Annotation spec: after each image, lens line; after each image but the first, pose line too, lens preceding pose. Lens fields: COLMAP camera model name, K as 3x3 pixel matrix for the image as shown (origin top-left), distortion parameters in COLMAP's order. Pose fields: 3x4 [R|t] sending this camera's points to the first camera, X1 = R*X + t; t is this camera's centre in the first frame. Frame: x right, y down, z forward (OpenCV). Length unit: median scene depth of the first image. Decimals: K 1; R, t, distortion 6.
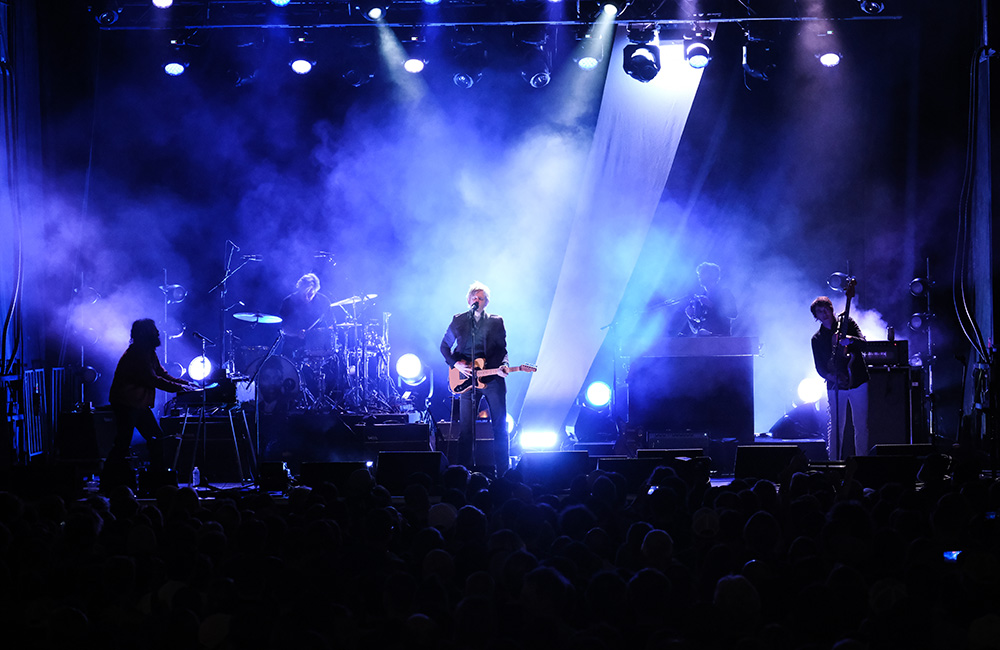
lens RADIAL K [[3777.4, 0, 499.6], [0, 3777.4, 322.5], [0, 0, 1]] dist [0.095609, 0.000000]
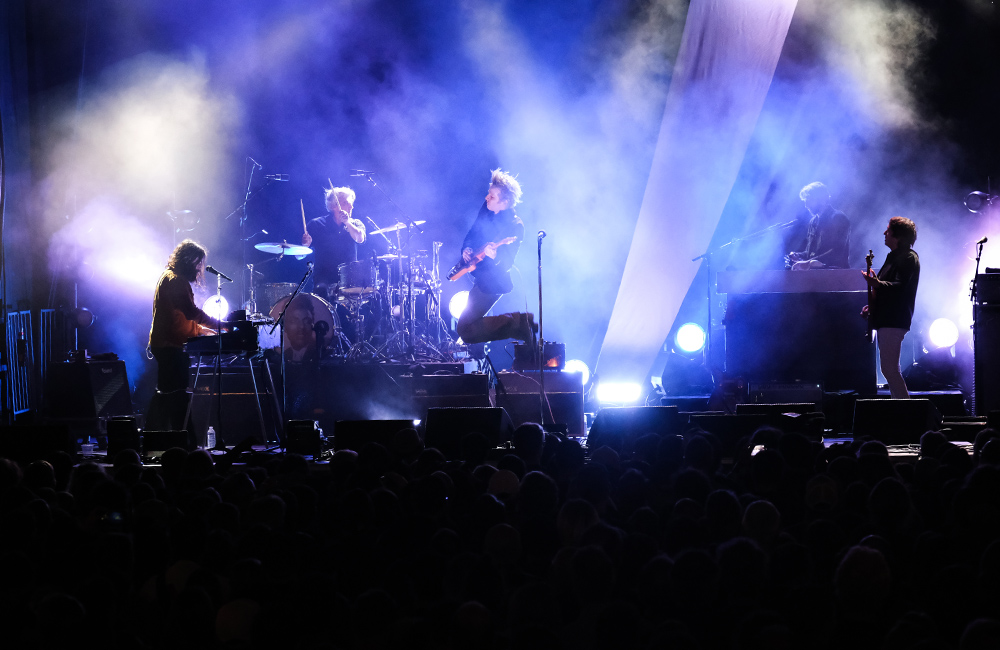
lens RADIAL K [[4033.9, 0, 498.2], [0, 4033.9, 327.2], [0, 0, 1]] dist [0.074480, 0.000000]
pose [[0.999781, -0.003796, -0.020563, 0.002020], [0.004105, 0.999879, 0.014973, 0.002954], [0.020504, -0.015055, 0.999676, 0.104584]]
